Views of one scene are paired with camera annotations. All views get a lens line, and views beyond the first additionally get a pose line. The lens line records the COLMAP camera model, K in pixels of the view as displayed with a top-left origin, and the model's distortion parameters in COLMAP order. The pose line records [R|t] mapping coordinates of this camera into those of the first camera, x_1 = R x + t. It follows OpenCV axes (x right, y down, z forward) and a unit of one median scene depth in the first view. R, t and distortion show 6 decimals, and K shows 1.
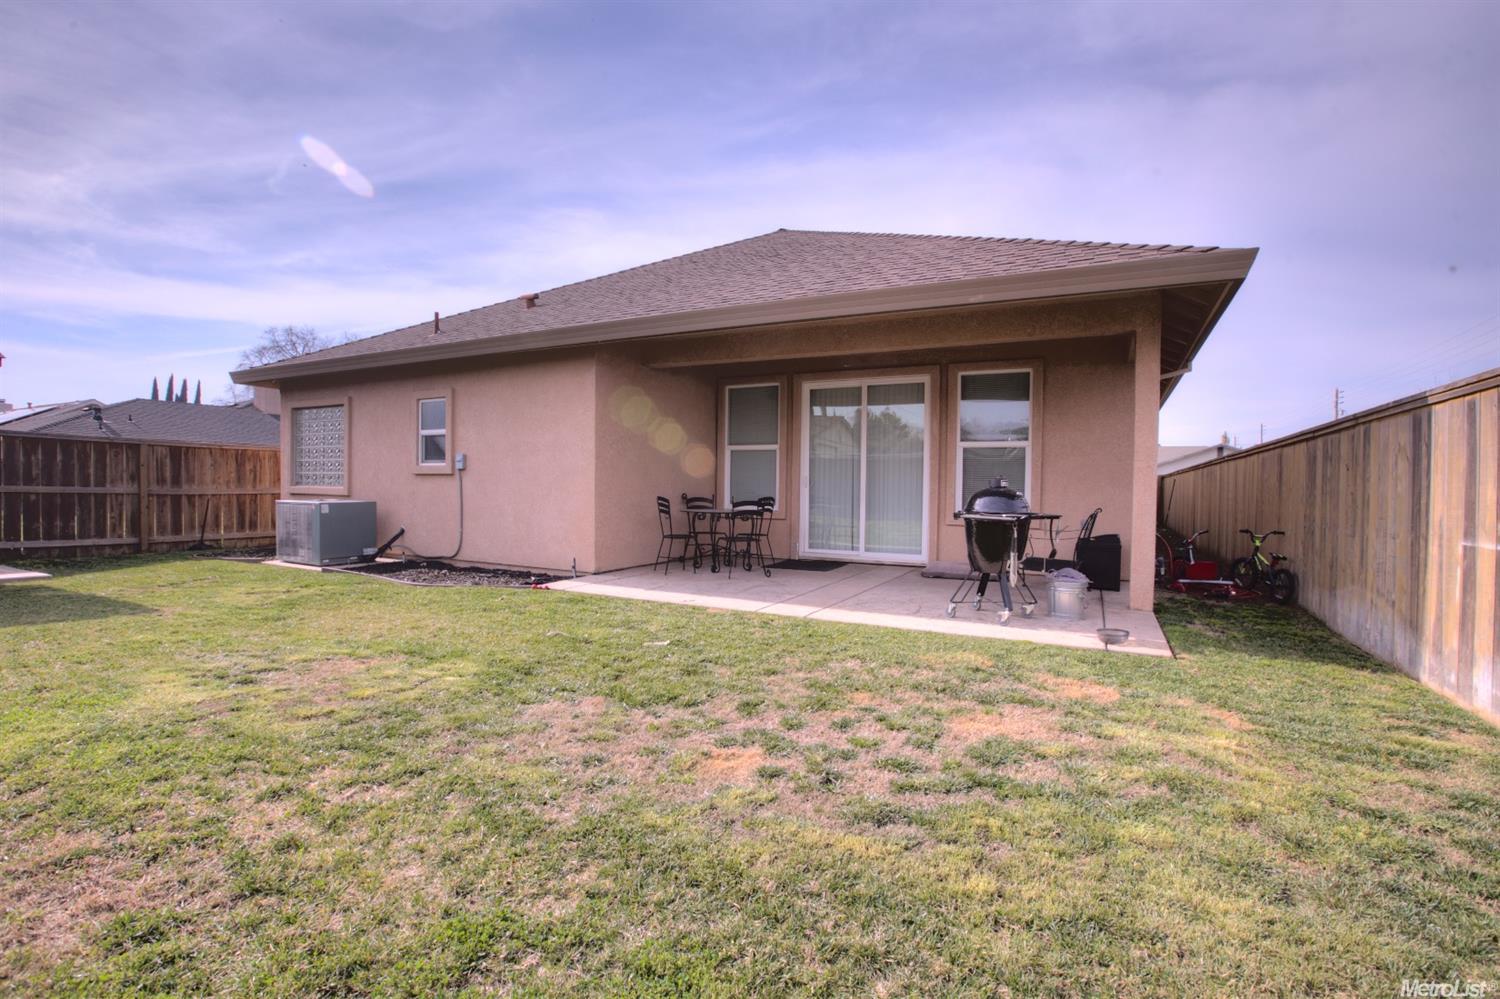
lens RADIAL K [[685.2, 0, 750.0], [0, 685.2, 499.5], [0, 0, 1]] dist [-0.060647, 0.024997]
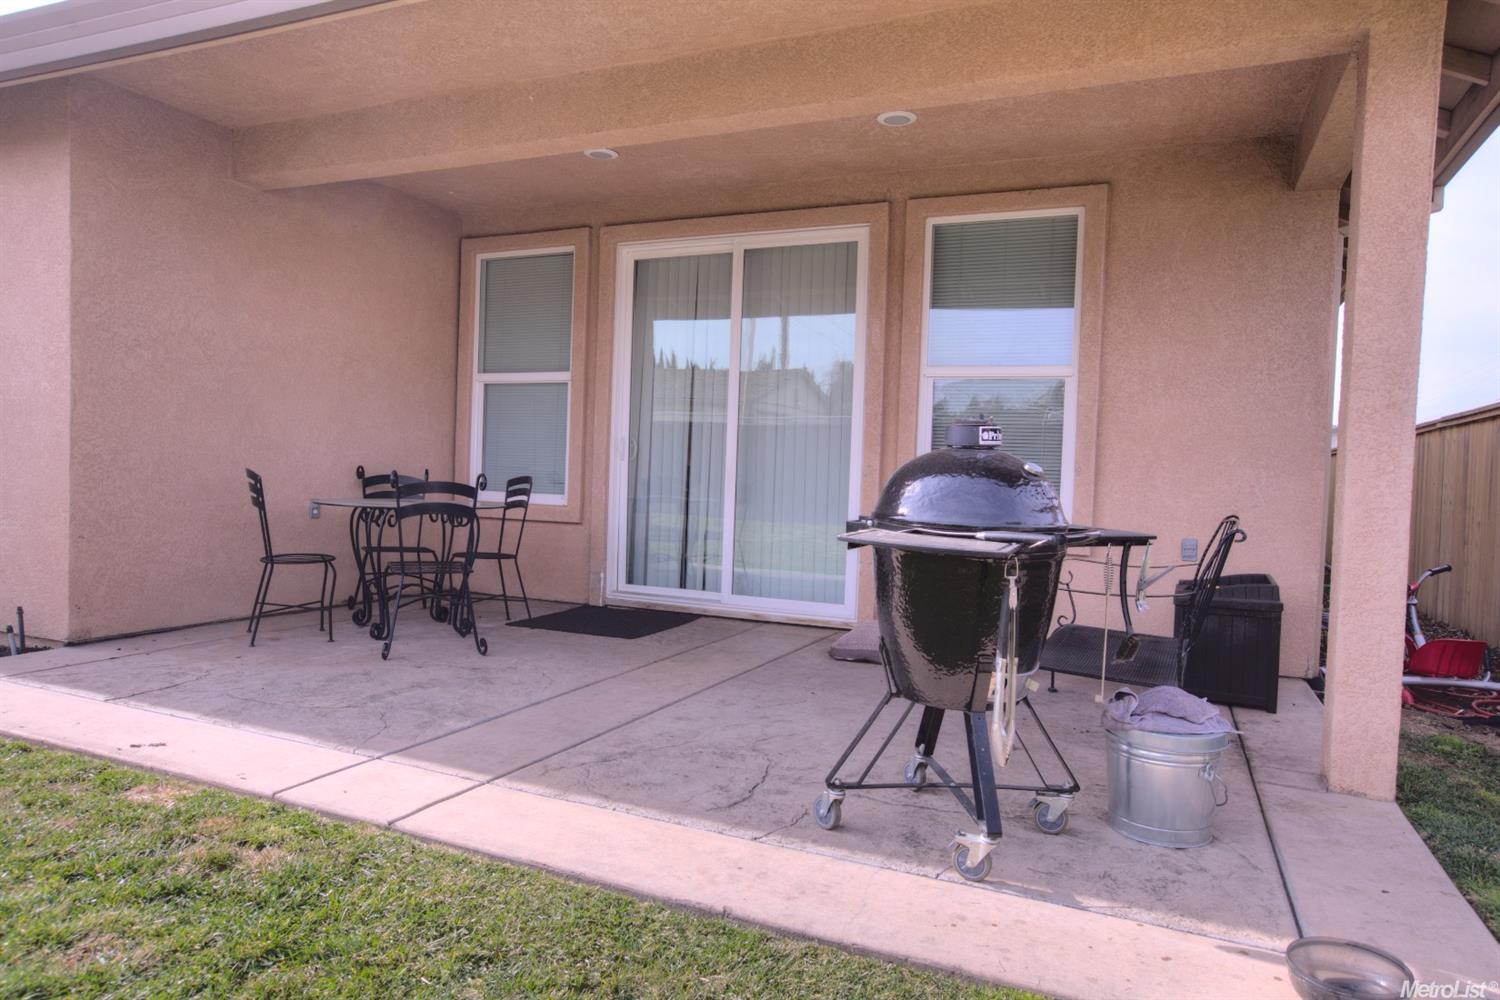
lens RADIAL K [[949.1, 0, 750.0], [0, 949.1, 500.0], [0, 0, 1]] dist [-0.001658, 0.001955]
pose [[0.998048, 0.020157, 0.059102, 0.162595], [-0.020751, 0.999740, 0.009441, 0.003651], [-0.058896, -0.010649, 0.998207, 0.382389]]
